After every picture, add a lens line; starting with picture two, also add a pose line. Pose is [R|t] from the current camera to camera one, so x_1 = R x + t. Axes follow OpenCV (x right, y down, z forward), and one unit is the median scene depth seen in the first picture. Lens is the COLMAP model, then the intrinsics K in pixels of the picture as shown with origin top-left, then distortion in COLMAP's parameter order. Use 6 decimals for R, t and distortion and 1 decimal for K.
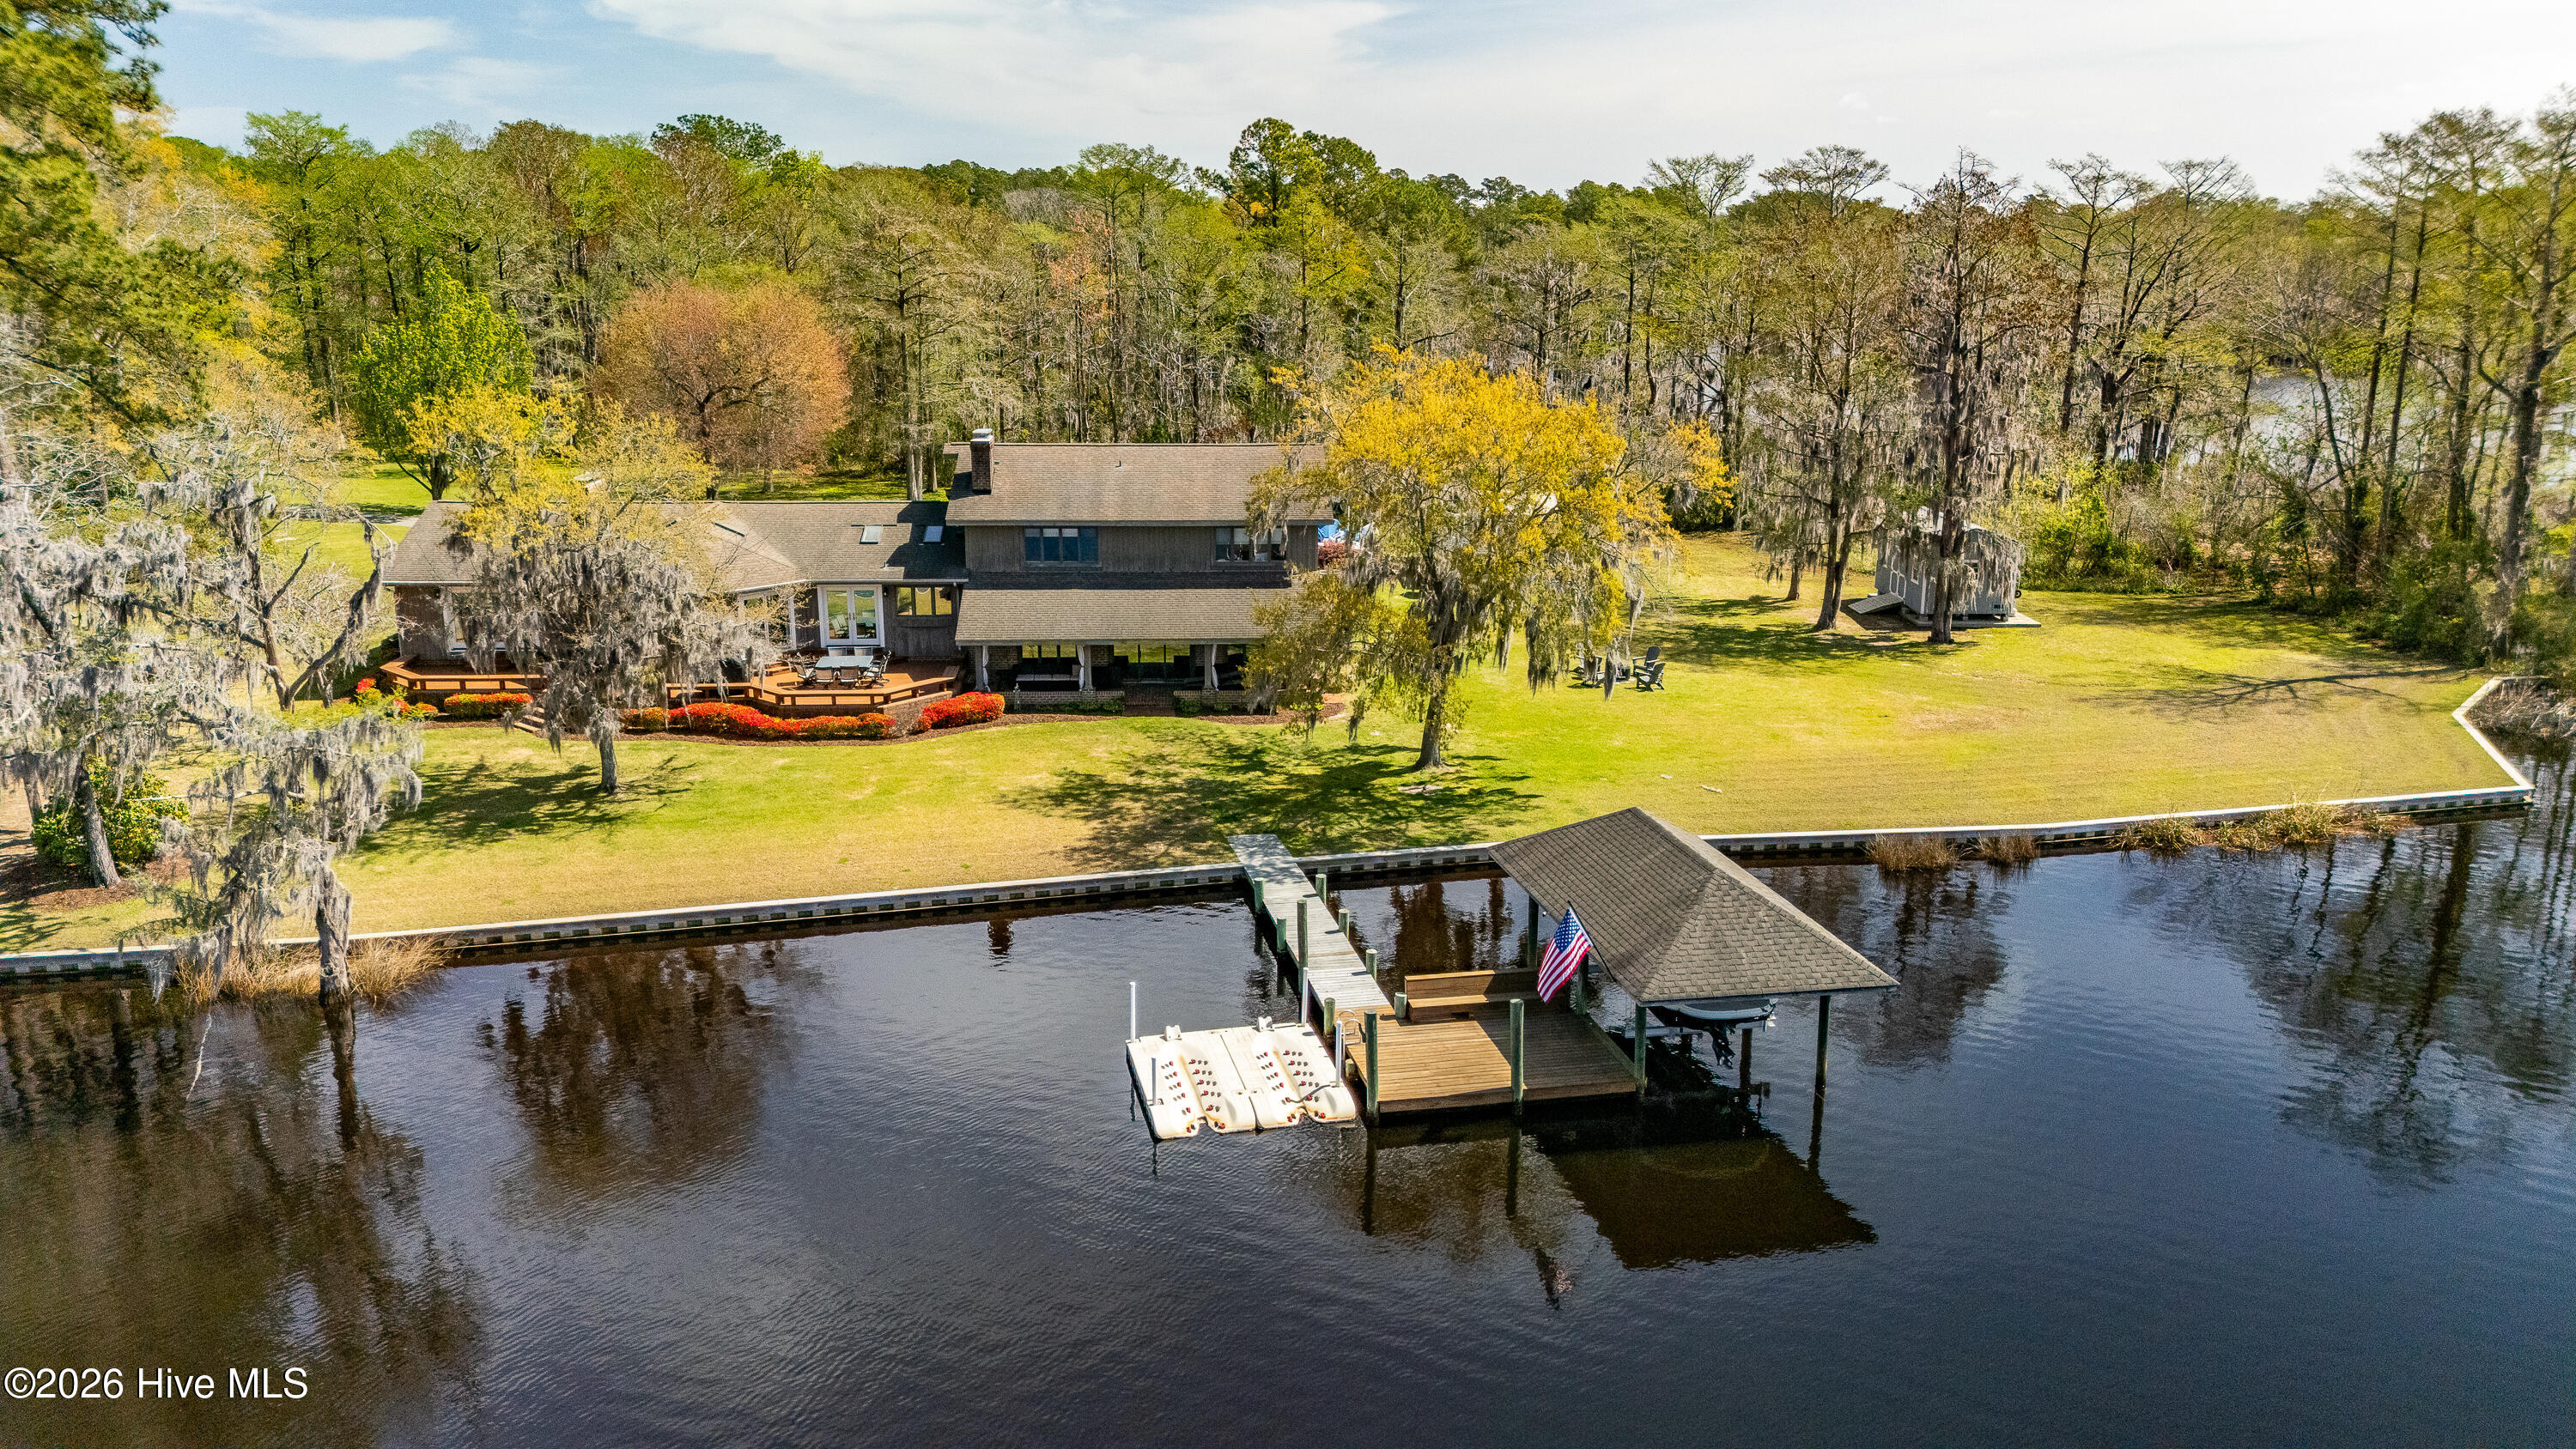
lens RADIAL K [[1879.9, 0, 1286.6], [0, 1879.9, 739.3], [0, 0, 1]] dist [0.061767, -0.064469]
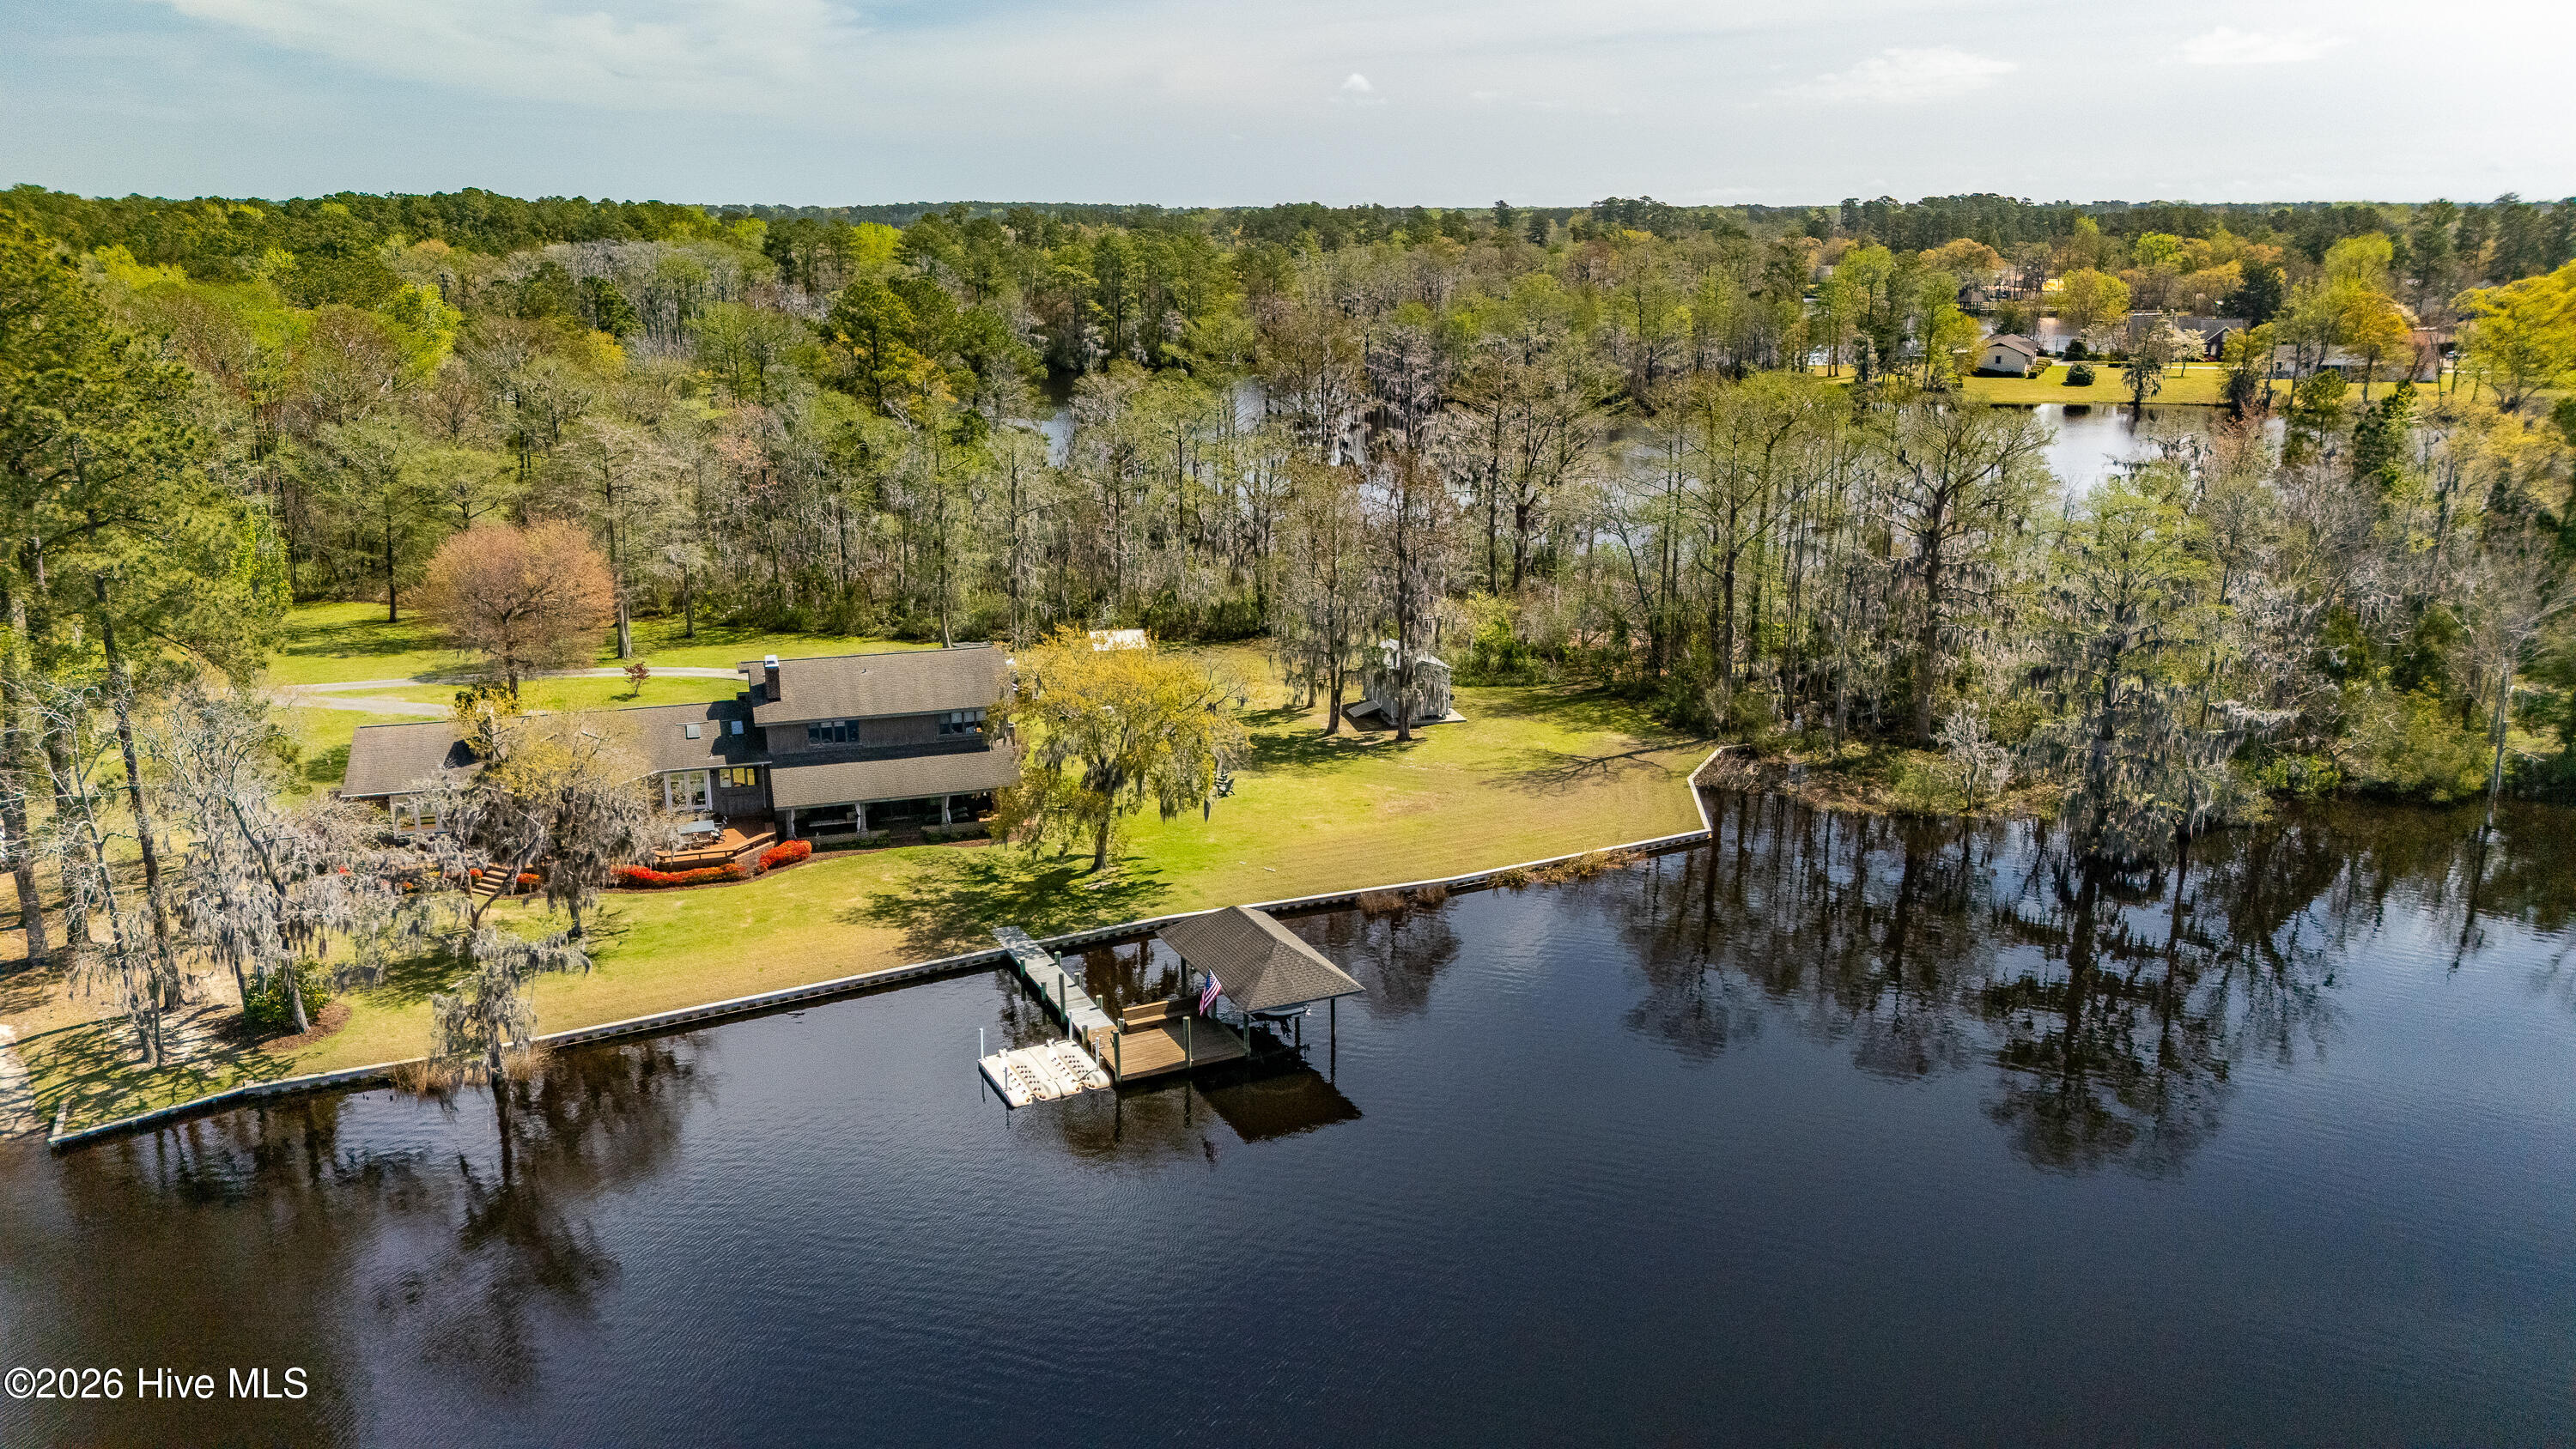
lens RADIAL K [[1879.9, 0, 1317.1], [0, 1879.9, 711.0], [0, 0, 1]] dist [0.061767, -0.064469]
pose [[0.965360, -0.063425, 0.253094, -0.141263], [0.063697, 0.997944, 0.007127, -0.118356], [-0.253025, 0.009241, 0.967415, -0.602123]]
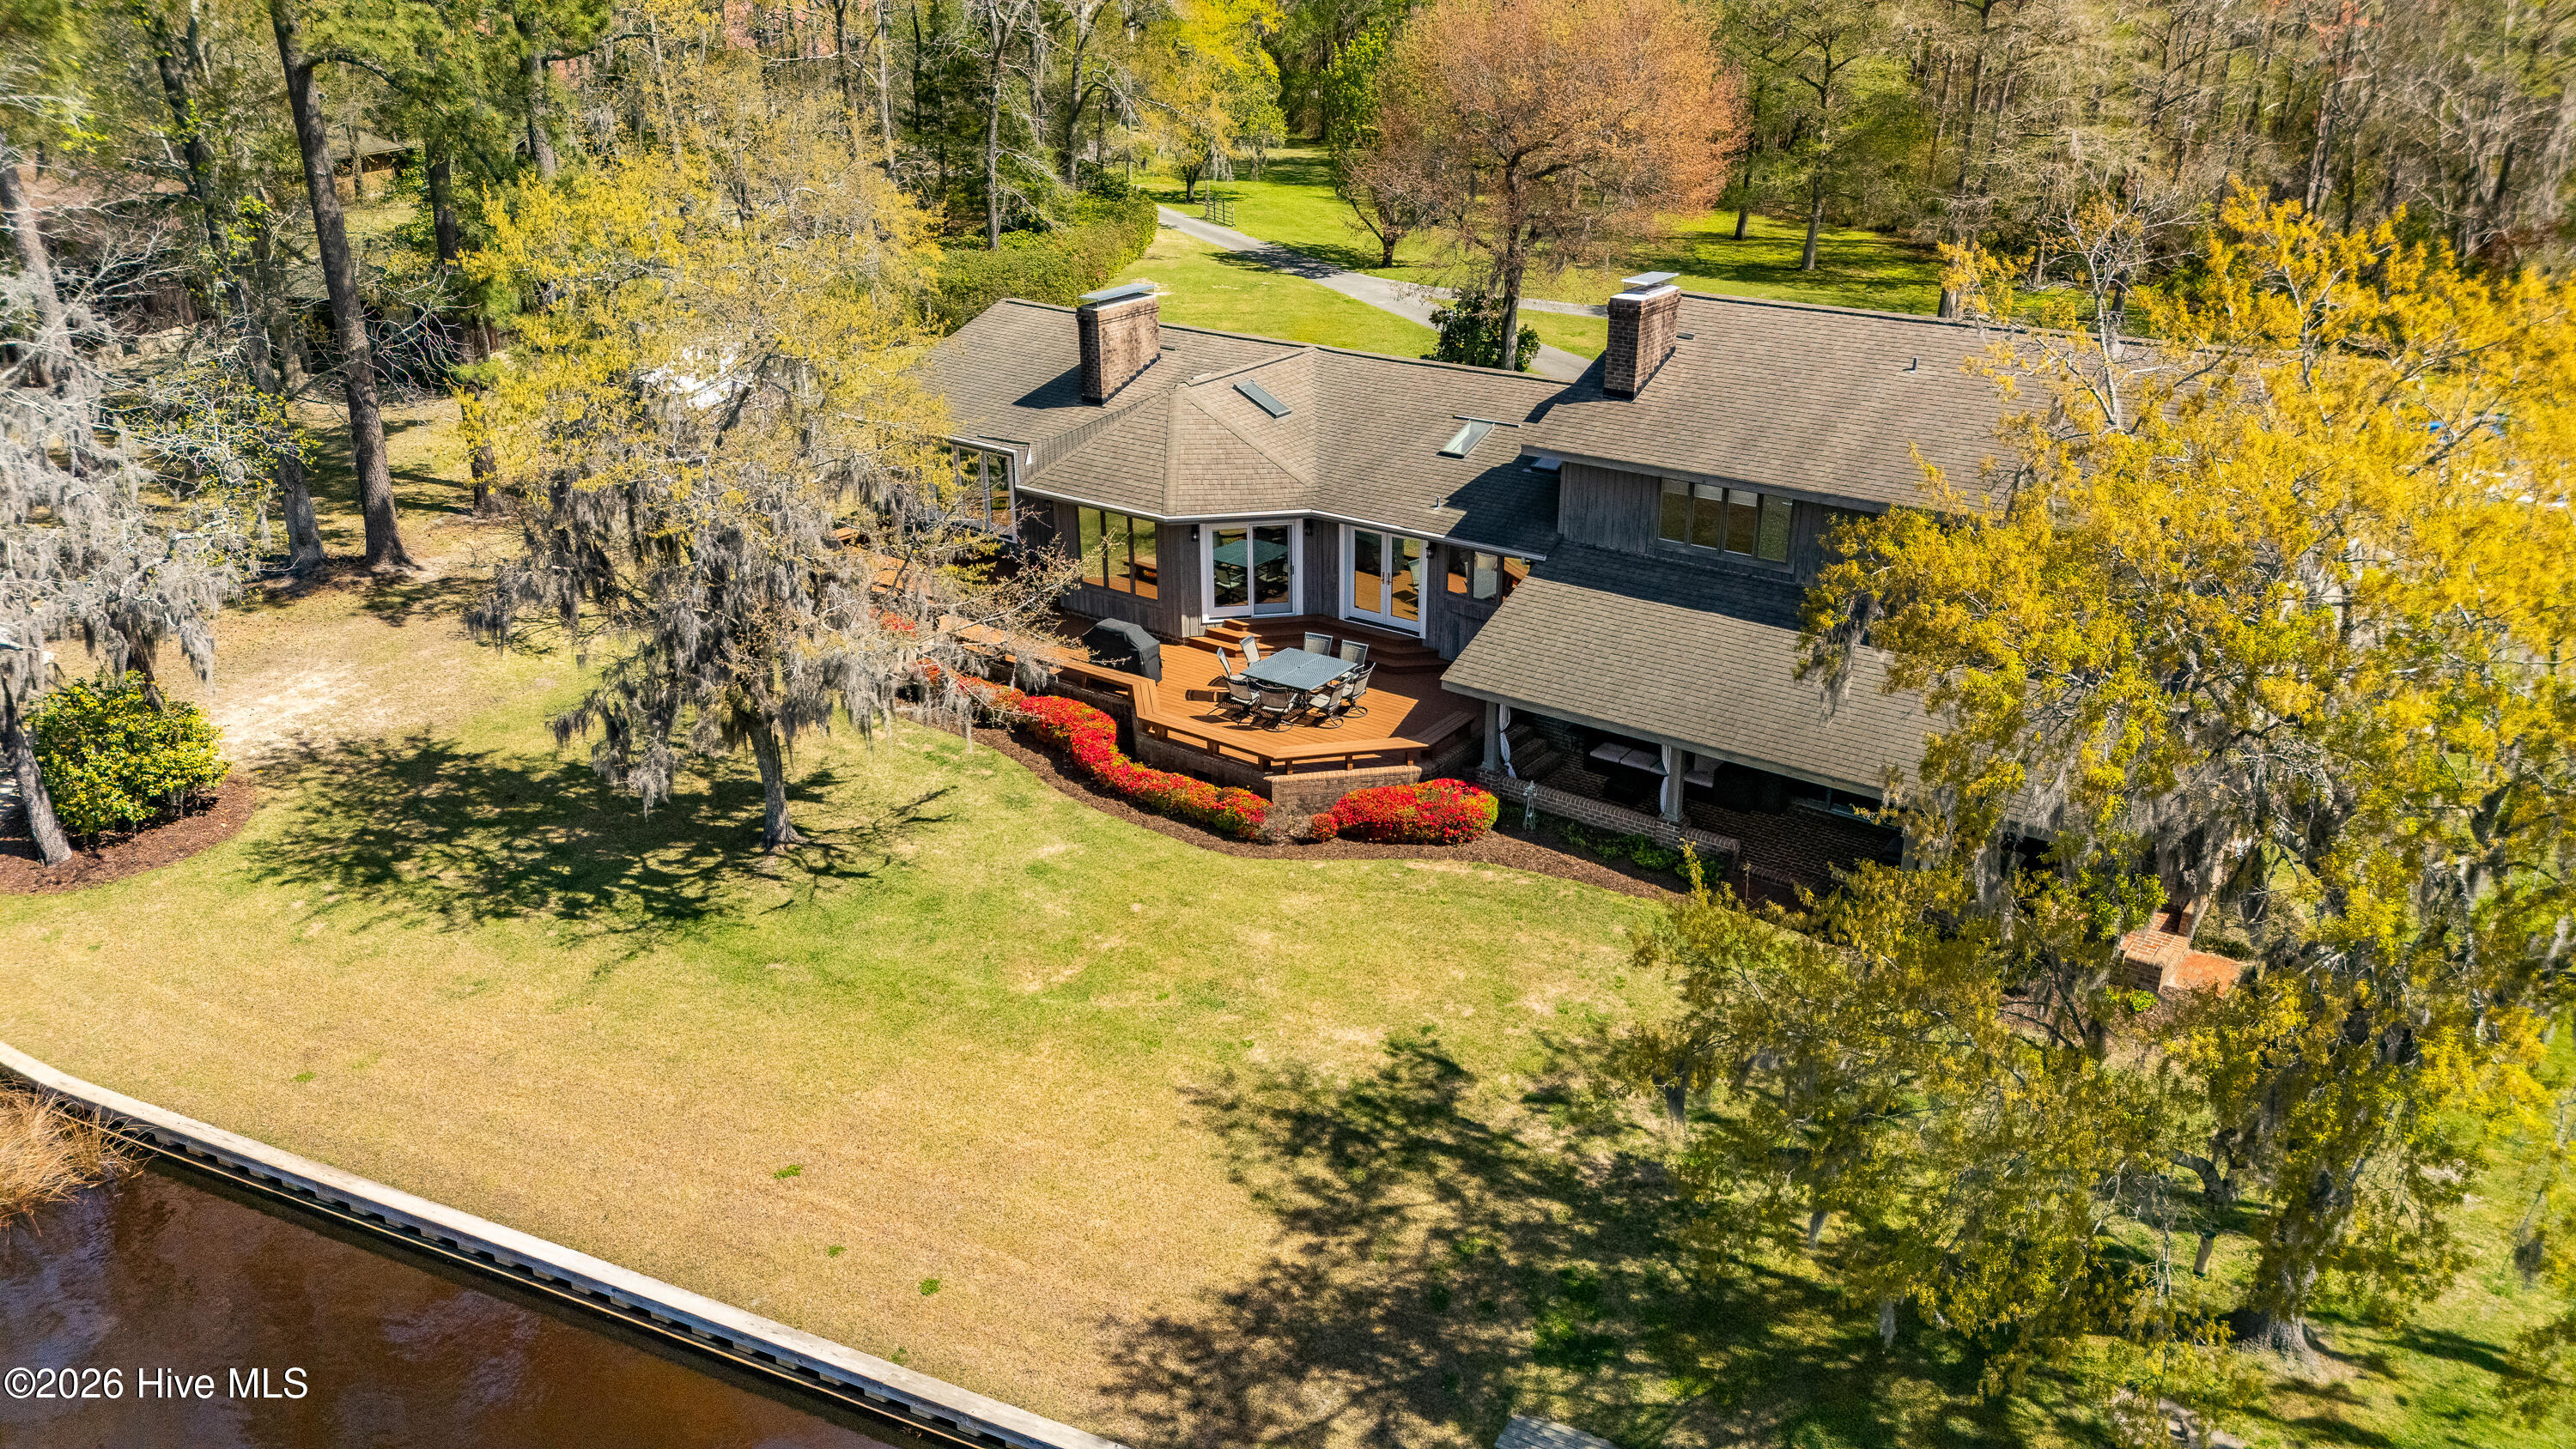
lens RADIAL K [[1879.9, 0, 1290.6], [0, 1879.9, 711.8], [0, 0, 1]] dist [0.061767, -0.064469]
pose [[0.767642, 0.231954, -0.597431, 0.121336], [-0.152213, 0.971518, 0.181614, -0.141426], [0.622541, -0.048478, 0.781084, 0.577745]]
